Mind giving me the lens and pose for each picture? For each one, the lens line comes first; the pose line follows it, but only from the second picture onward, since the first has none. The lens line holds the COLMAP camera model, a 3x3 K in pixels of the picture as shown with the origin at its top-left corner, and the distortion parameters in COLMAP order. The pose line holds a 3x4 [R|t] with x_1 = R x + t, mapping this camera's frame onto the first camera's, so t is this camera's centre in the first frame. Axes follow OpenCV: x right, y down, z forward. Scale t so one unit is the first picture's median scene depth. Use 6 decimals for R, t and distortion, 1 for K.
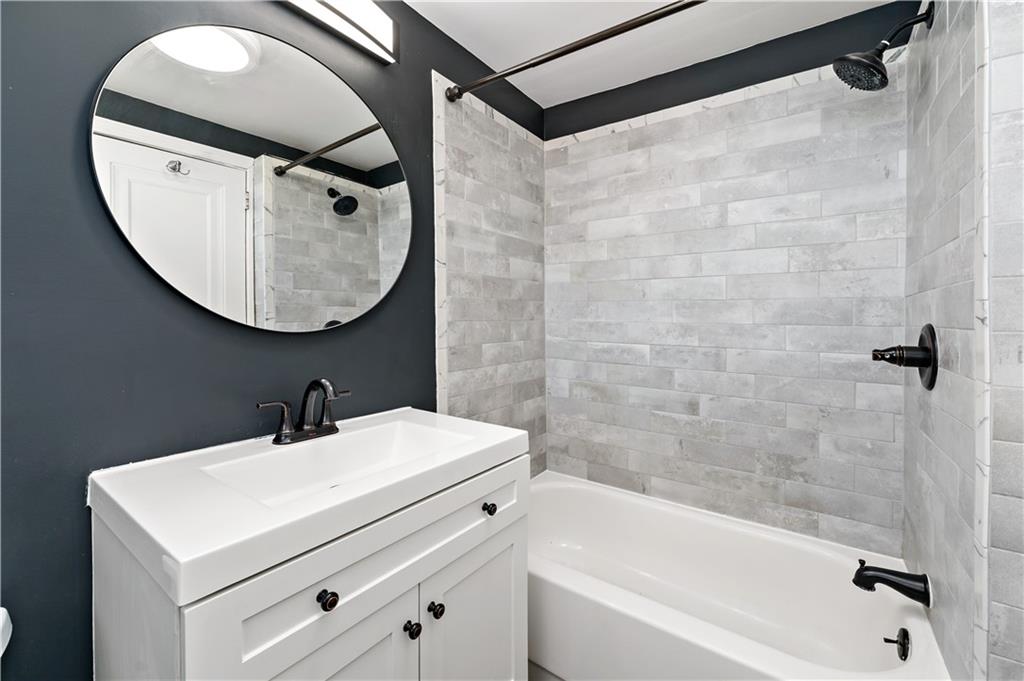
lens RADIAL K [[428.4, 0, 516.3], [0, 428.4, 318.7], [0, 0, 1]] dist [0.000402, -0.000186]
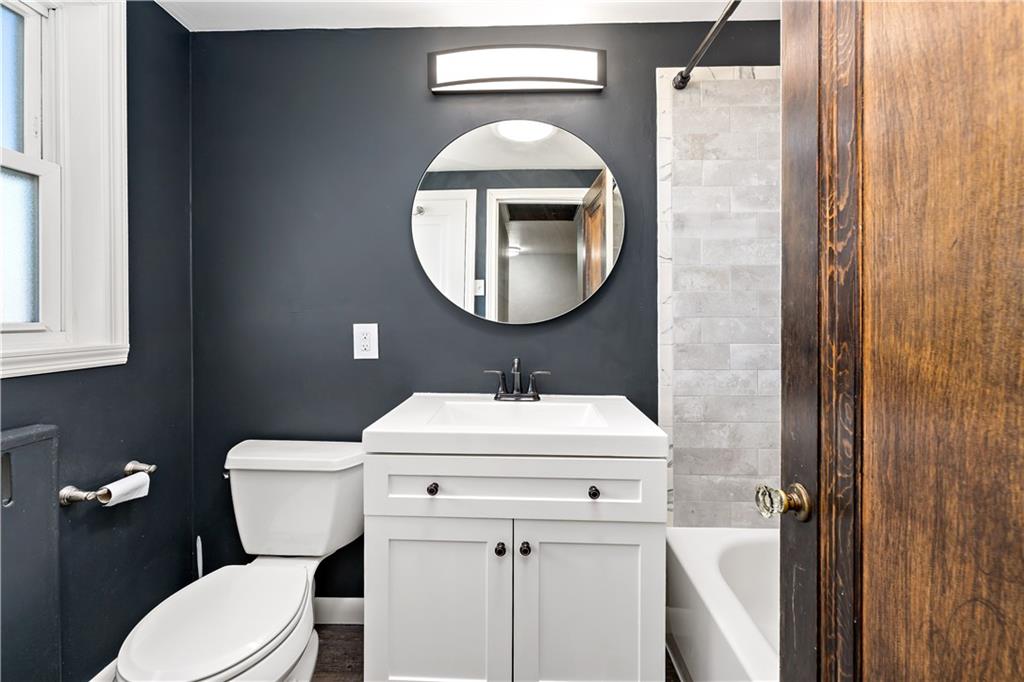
lens RADIAL K [[428.4, 0, 516.3], [0, 428.4, 319.2], [0, 0, 1]] dist [0.000402, -0.000186]
pose [[0.549562, 0.001648, -0.835451, 0.450388], [-0.002989, 0.999996, 0.000007, 0.011252], [0.835447, 0.002493, 0.549565, 0.162470]]
